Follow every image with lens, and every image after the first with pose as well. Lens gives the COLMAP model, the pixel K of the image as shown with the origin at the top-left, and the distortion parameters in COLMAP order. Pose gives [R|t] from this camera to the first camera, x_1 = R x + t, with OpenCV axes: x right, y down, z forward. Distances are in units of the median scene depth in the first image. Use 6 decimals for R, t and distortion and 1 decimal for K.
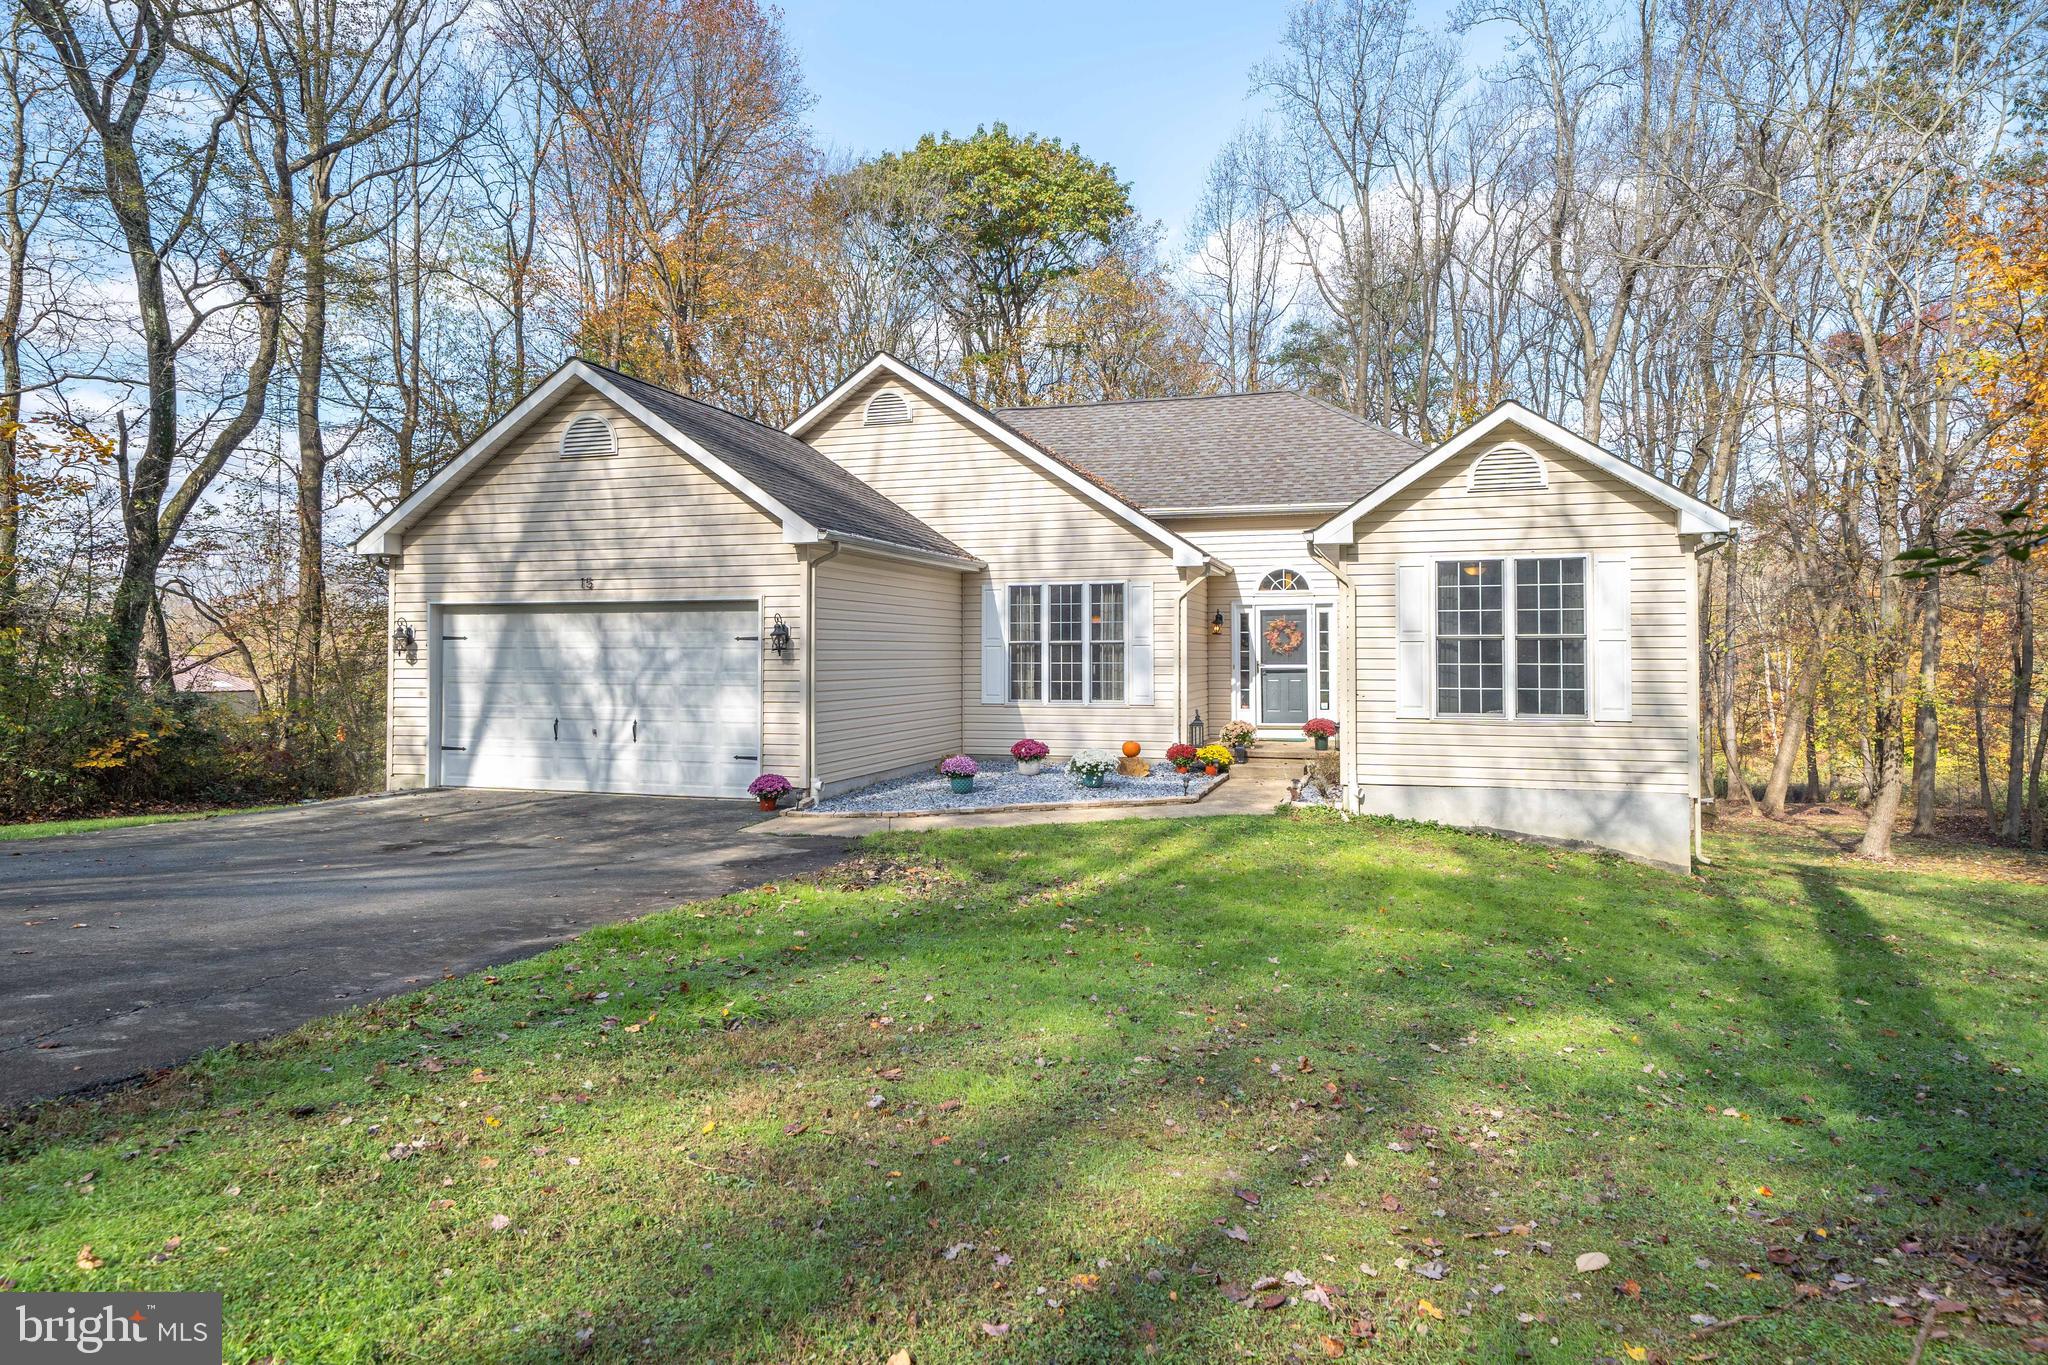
lens RADIAL K [[1289.2, 0, 984.0], [0, 1289.2, 636.0], [0, 0, 1]] dist [0.003972, 0.000581]
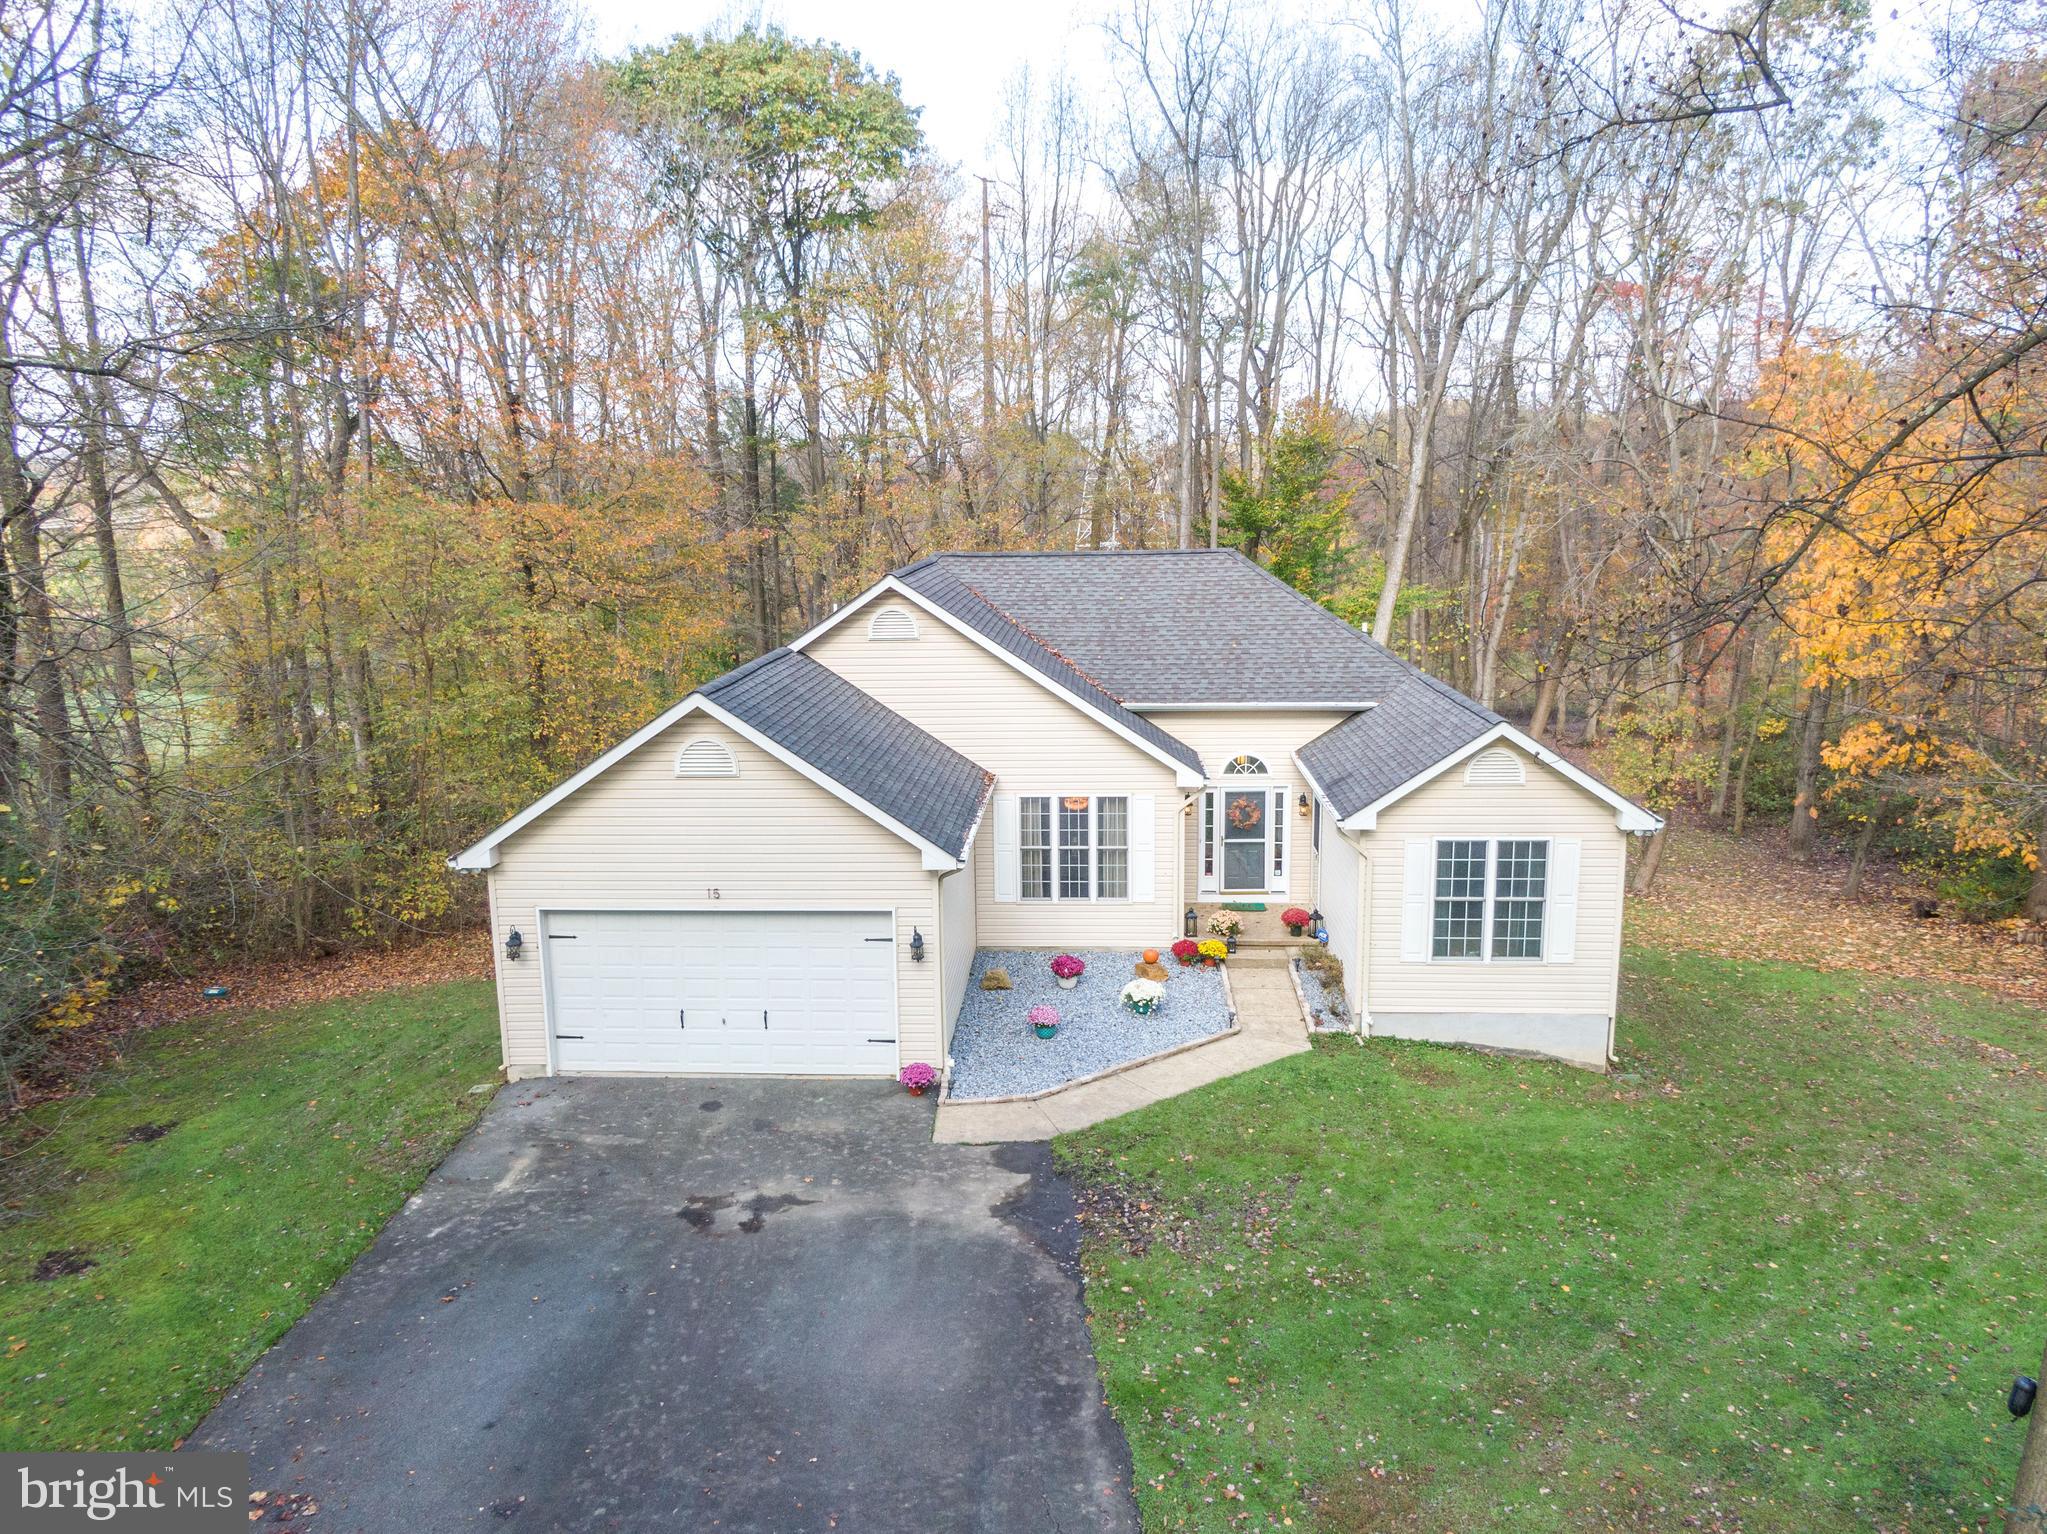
lens RADIAL K [[1532.0, 0, 1001.0], [0, 1532.0, 774.8], [0, 0, 1]] dist [0.018783, -0.008677]
pose [[0.964260, -0.063802, 0.257163, -0.337497], [0.007502, 0.976760, 0.214204, -0.345250], [-0.264853, -0.204619, 0.942329, -0.208510]]
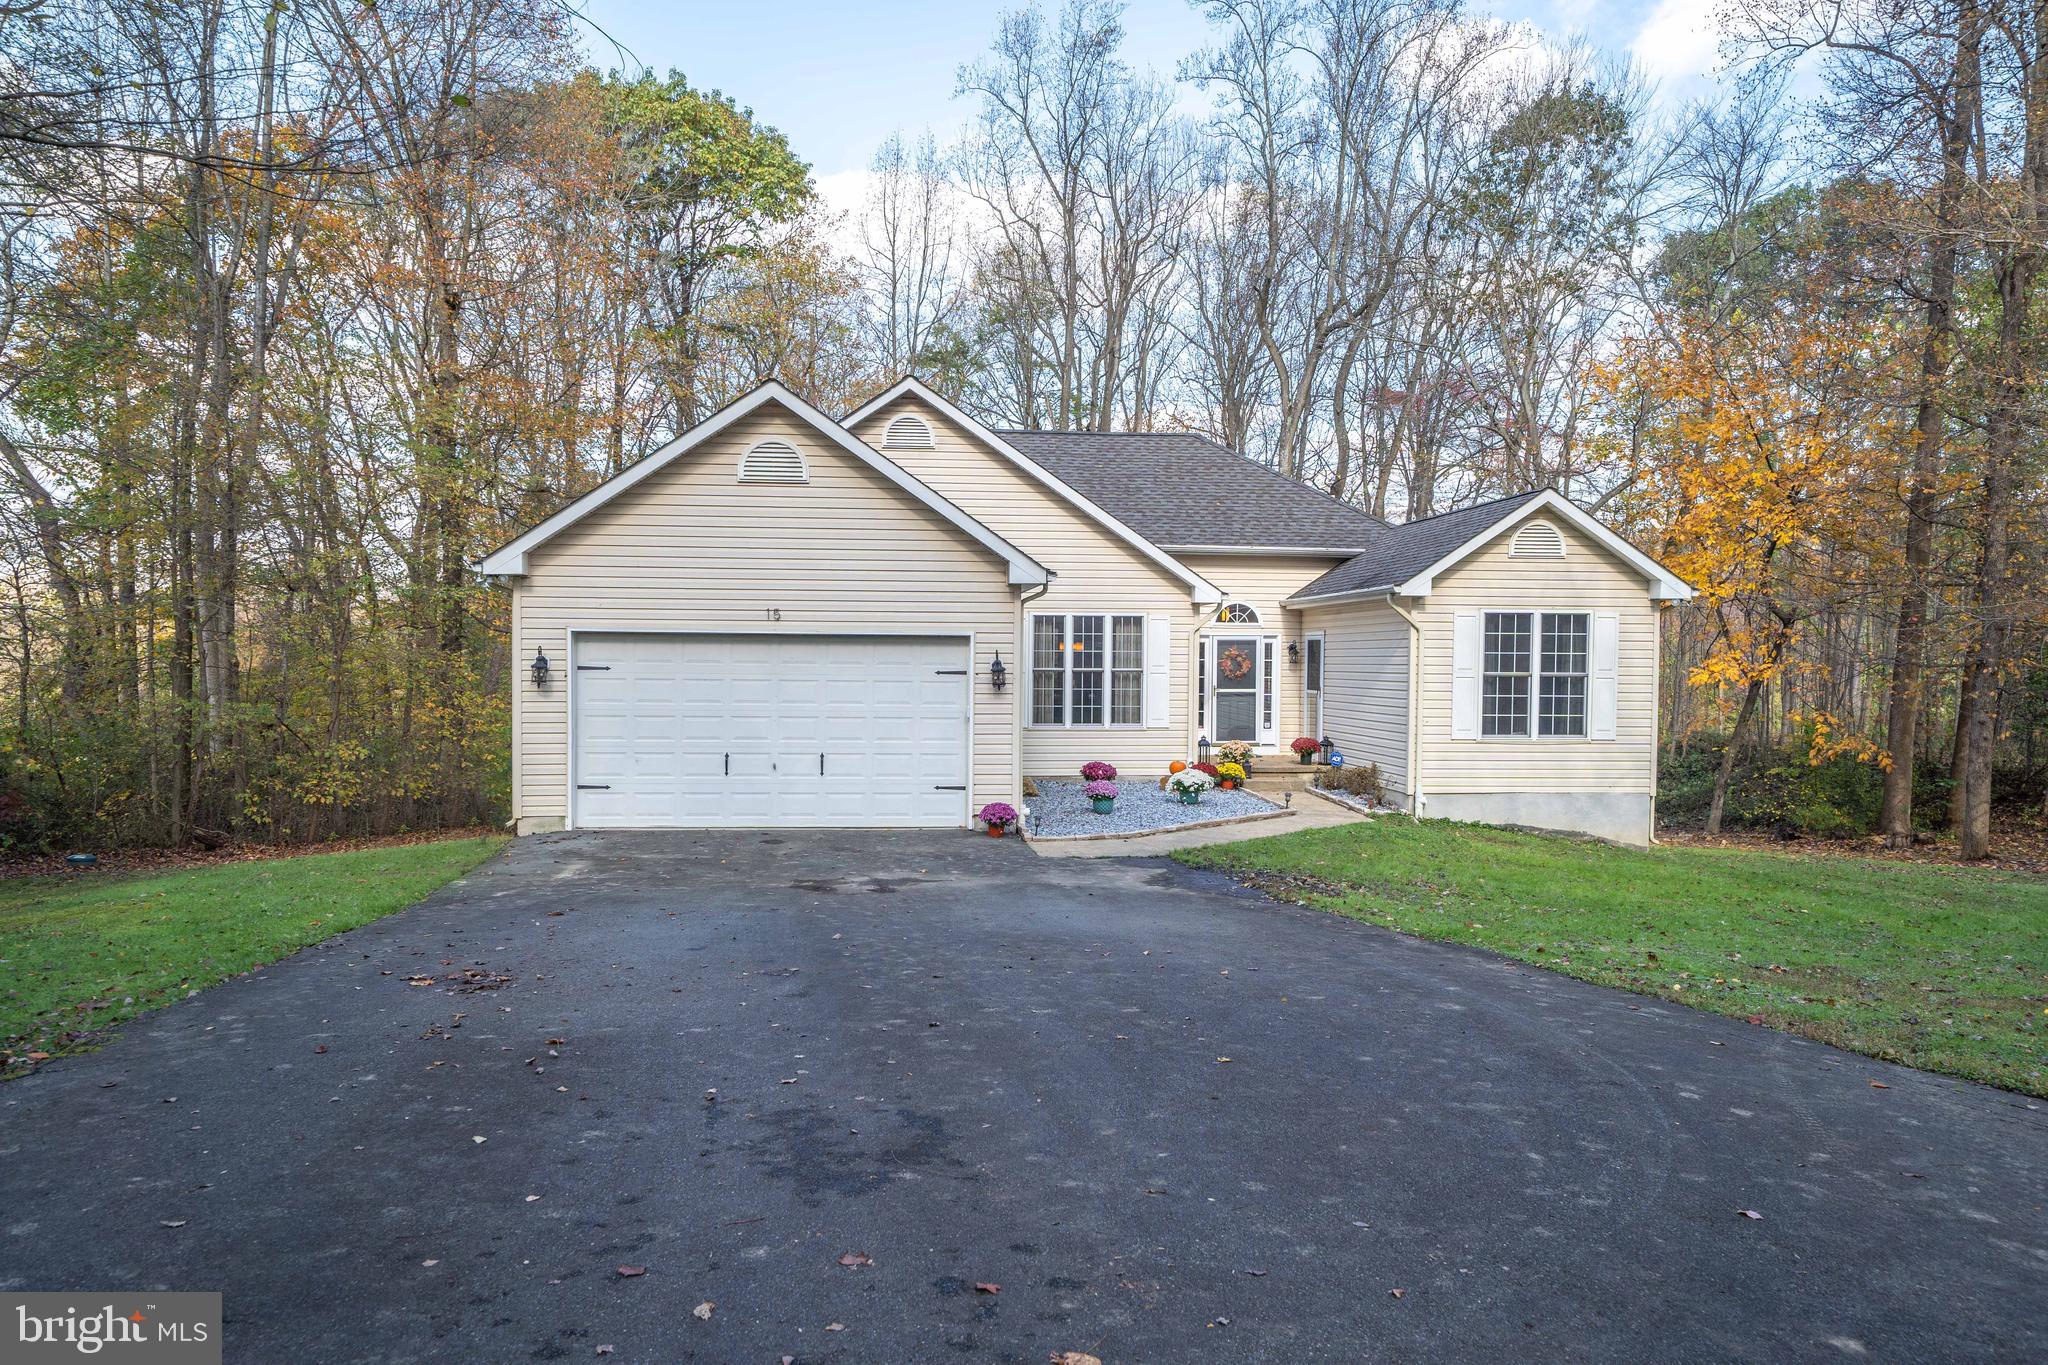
lens RADIAL K [[1411.6, 0, 1002.9], [0, 1411.6, 700.6], [0, 0, 1]] dist [0.030188, -0.002077]
pose [[0.907438, -0.005047, 0.420155, -0.506168], [-0.015579, 0.998836, 0.045647, -0.022562], [-0.419897, -0.047967, 0.906303, -0.035208]]
